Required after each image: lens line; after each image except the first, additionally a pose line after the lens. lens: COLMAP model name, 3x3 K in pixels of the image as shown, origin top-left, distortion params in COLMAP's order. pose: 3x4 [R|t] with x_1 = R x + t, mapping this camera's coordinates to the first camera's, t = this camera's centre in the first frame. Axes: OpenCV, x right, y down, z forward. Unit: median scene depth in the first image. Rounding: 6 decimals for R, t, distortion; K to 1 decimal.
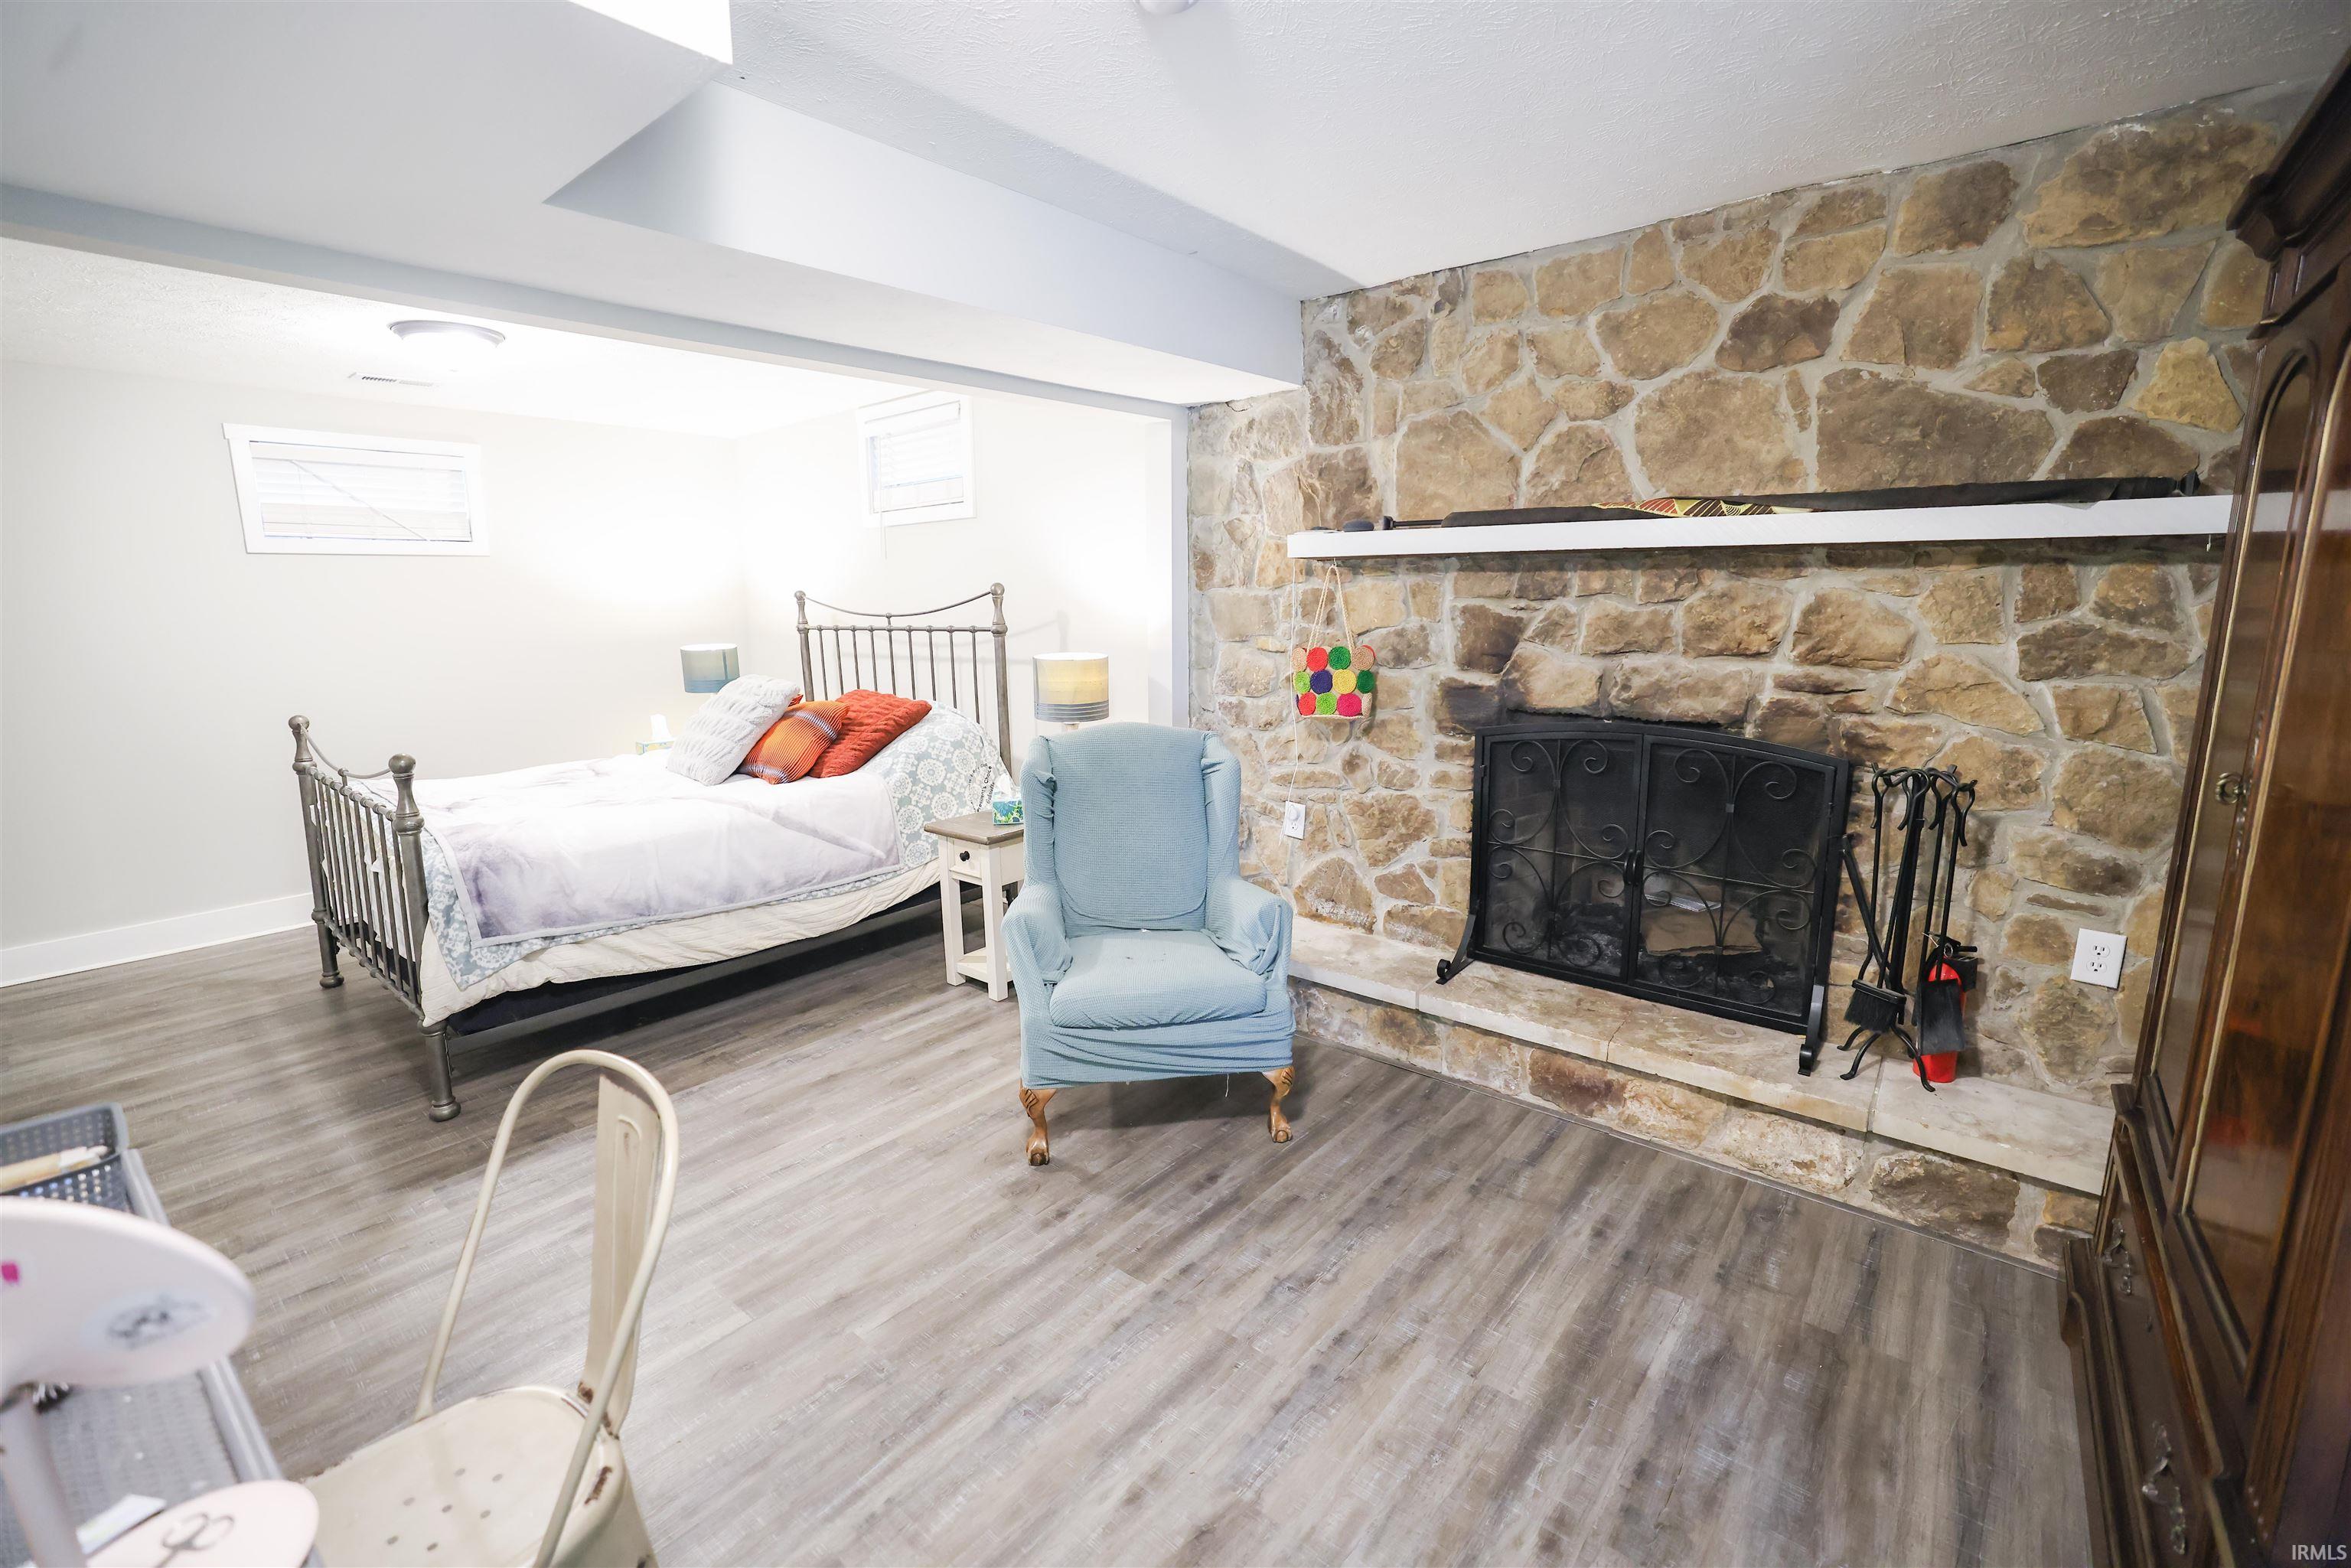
lens RADIAL K [[1012.7, 0, 1175.3], [0, 1012.7, 776.5], [0, 0, 1]] dist [-0.019459, 0.005617]
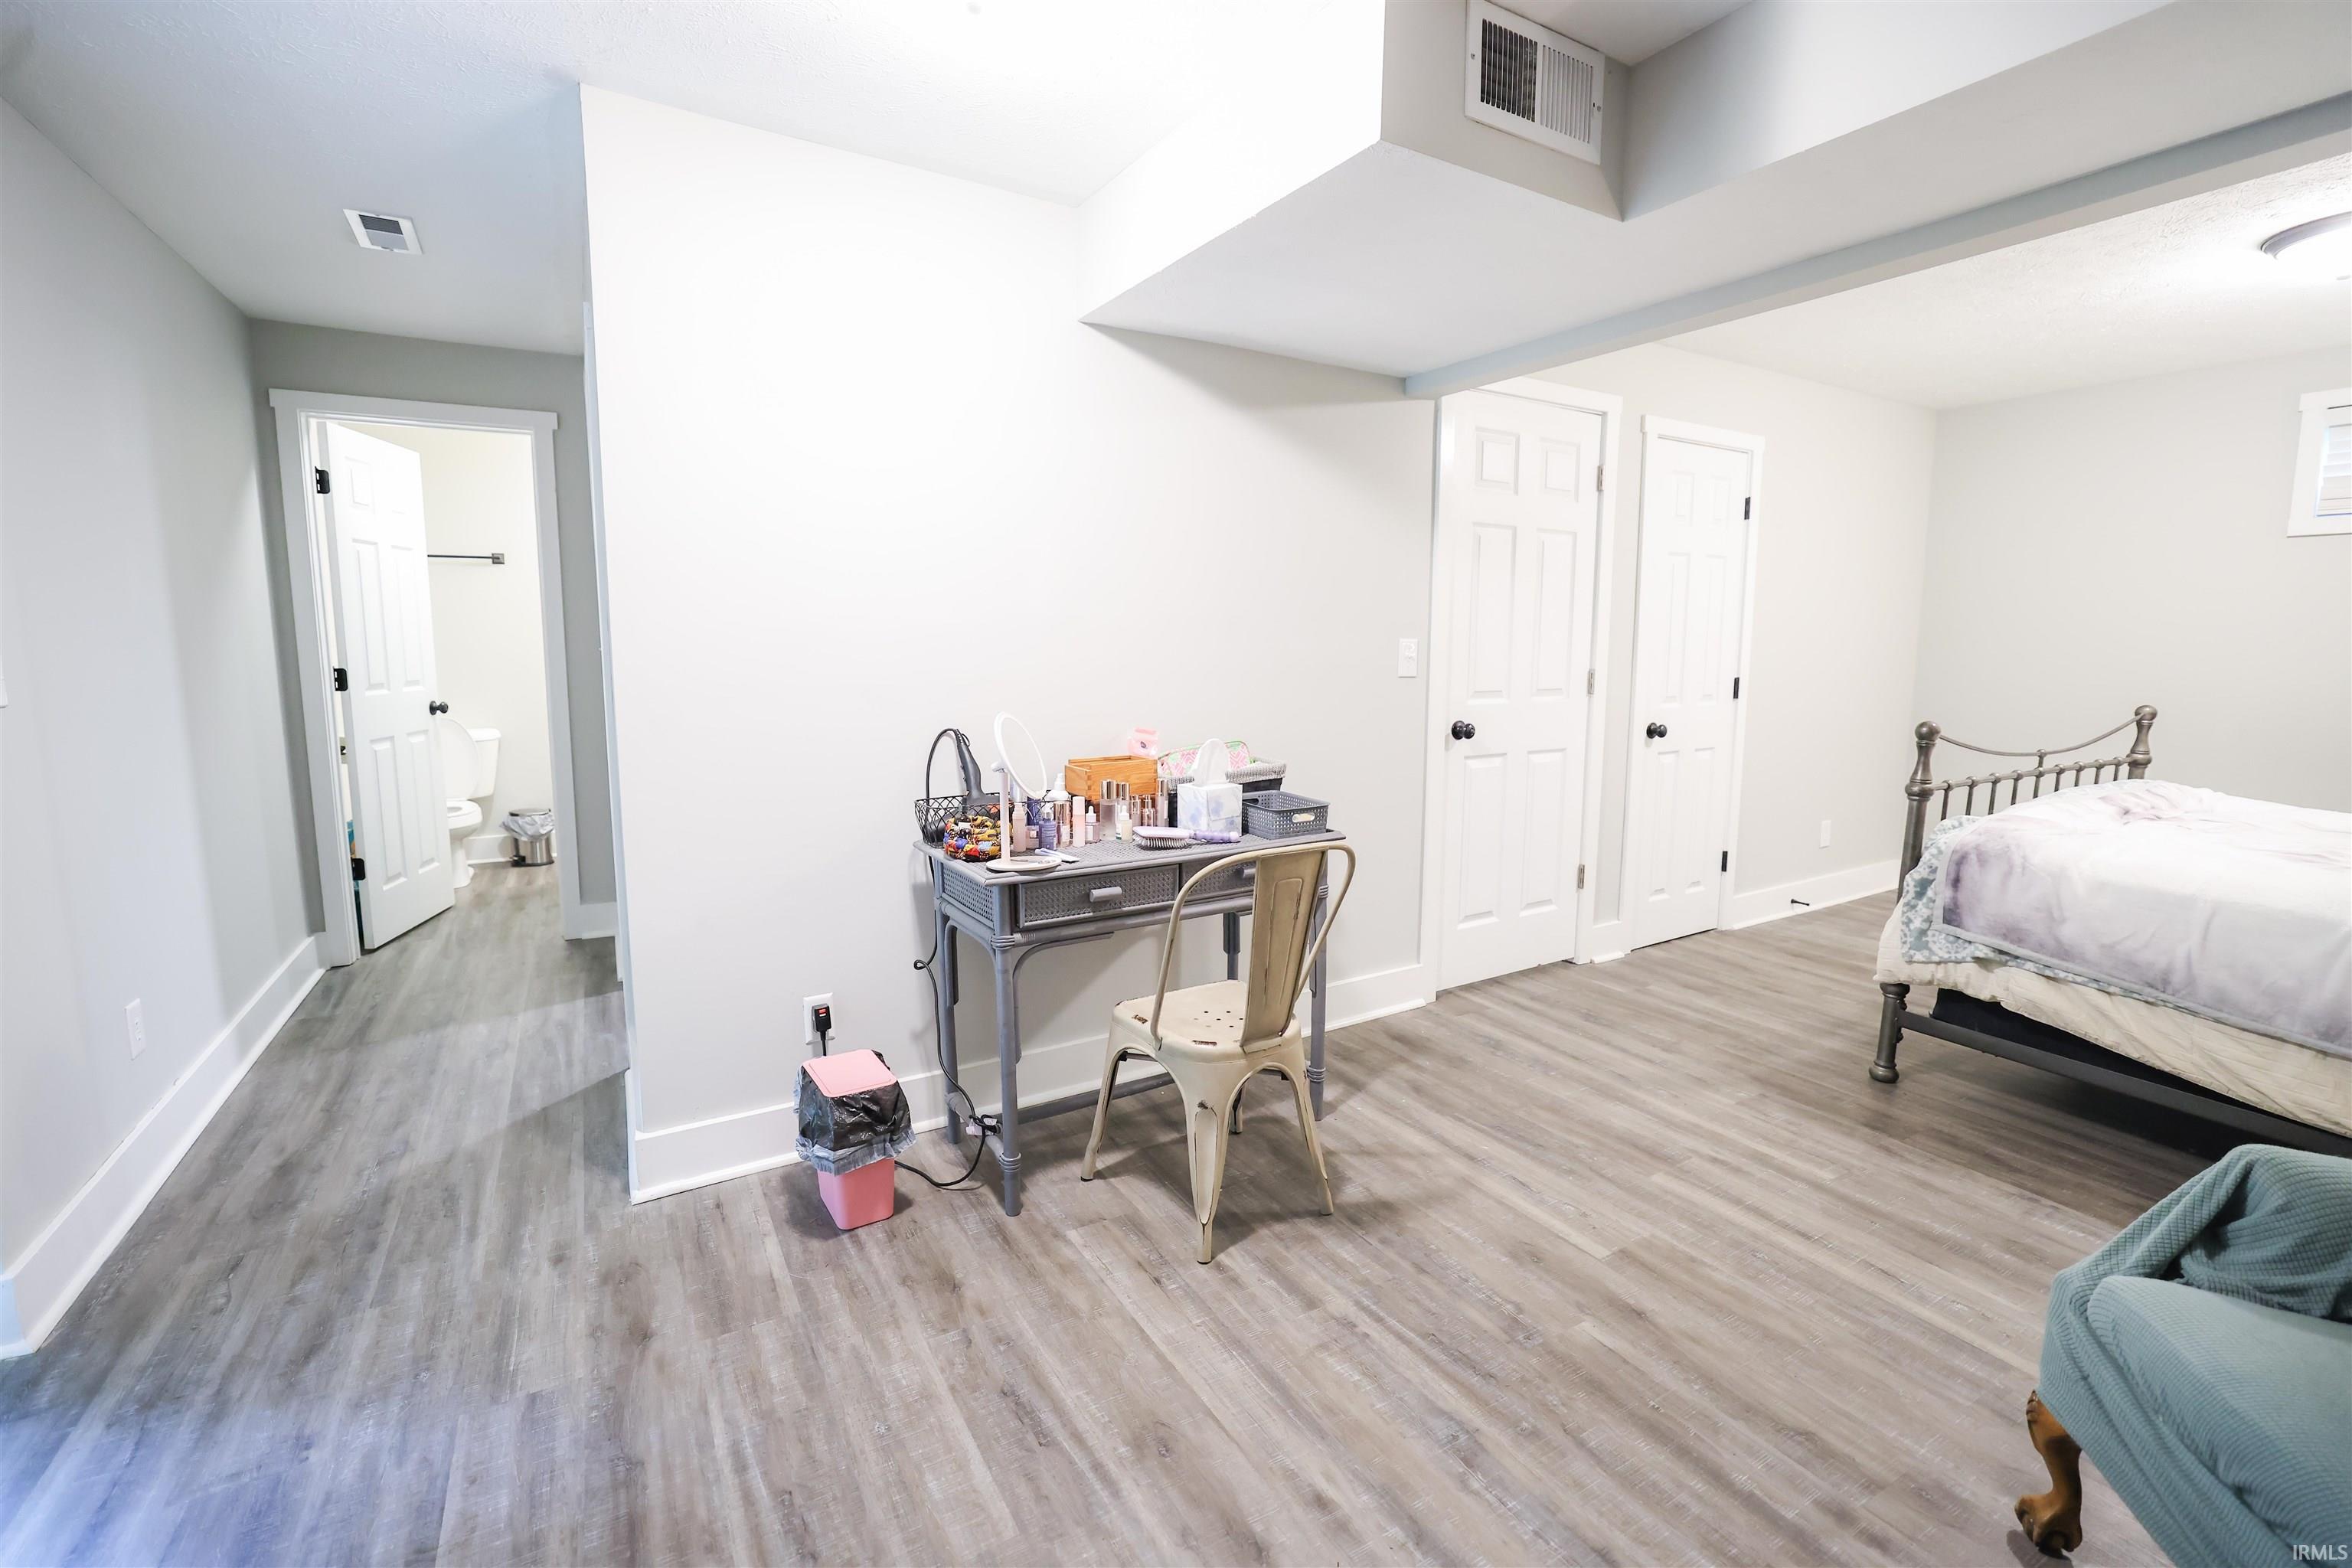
lens RADIAL K [[1013.1, 0, 1162.8], [0, 1013.1, 776.2], [0, 0, 1]] dist [-0.019459, 0.005617]
pose [[-0.354294, 0.138785, -0.924778, 0.460230], [-0.166466, 0.963770, 0.208412, -0.052561], [0.920198, 0.227784, -0.318354, 0.606944]]
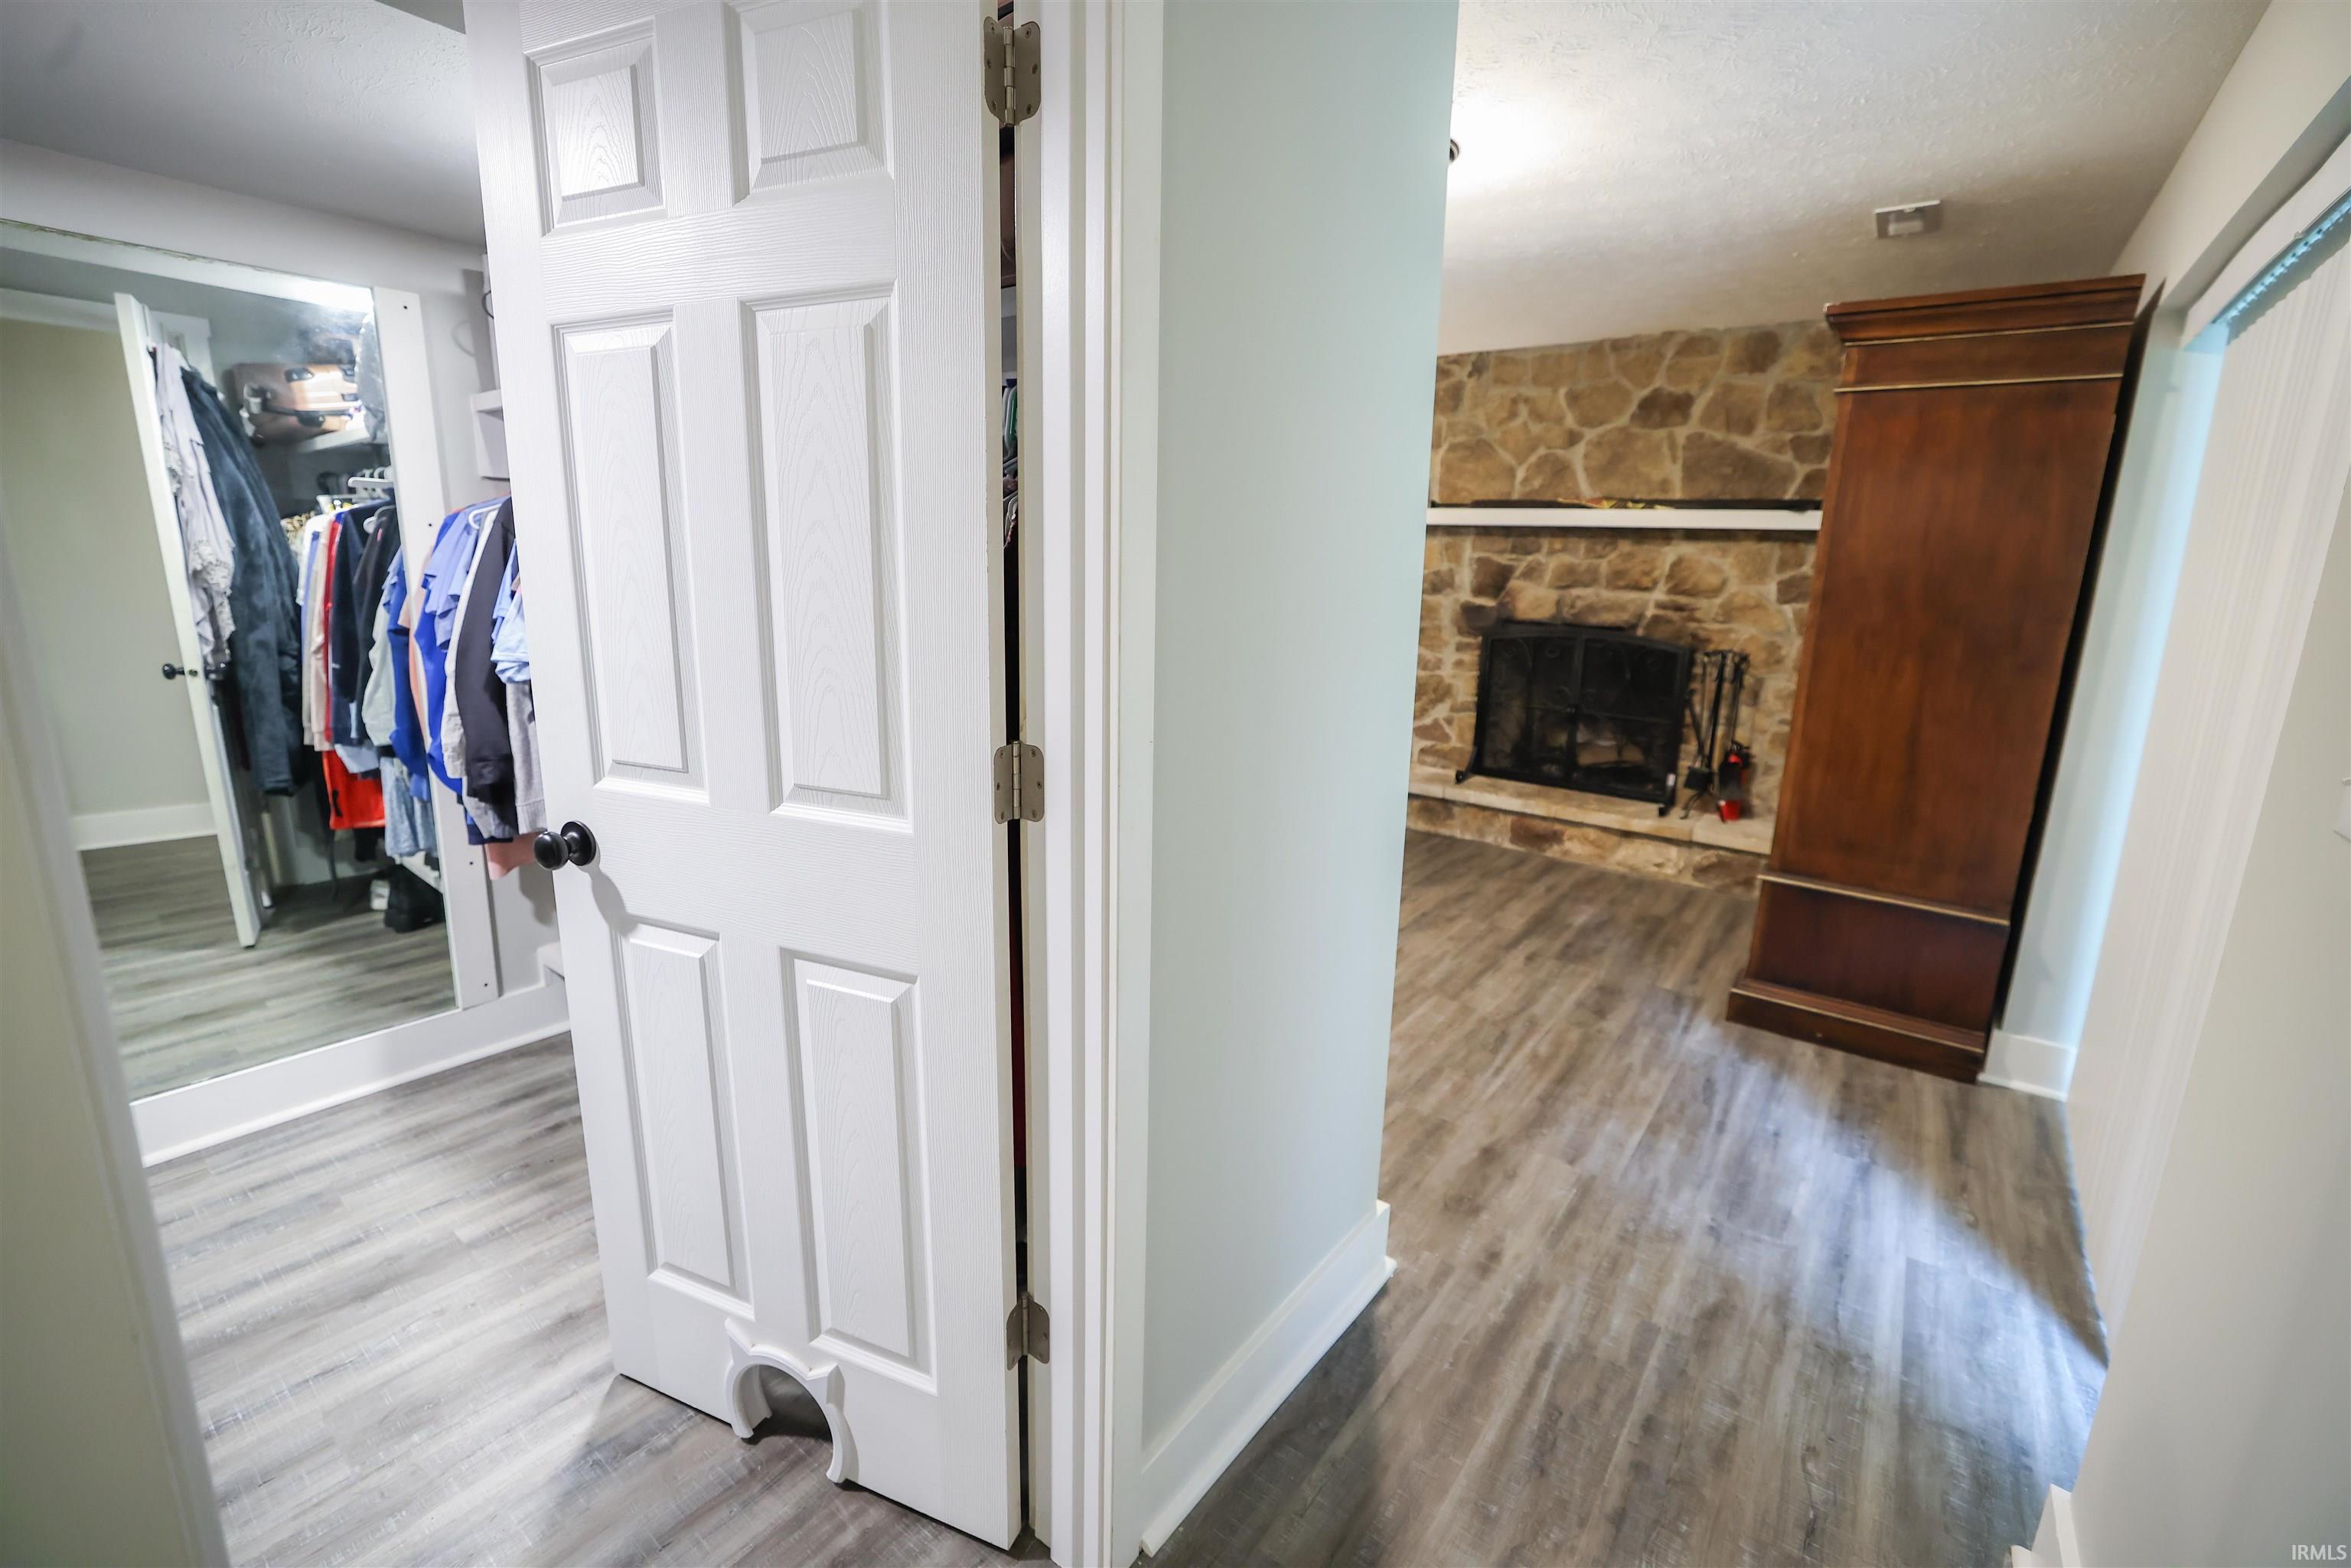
lens RADIAL K [[1012.7, 0, 1180.5], [0, 1012.7, 769.0], [0, 0, 1]] dist [-0.019459, 0.005617]
pose [[0.997938, 0.026306, 0.058551, -0.322056], [-0.028040, 0.999186, 0.028990, 0.161060], [-0.057740, -0.030572, 0.997863, -0.705358]]
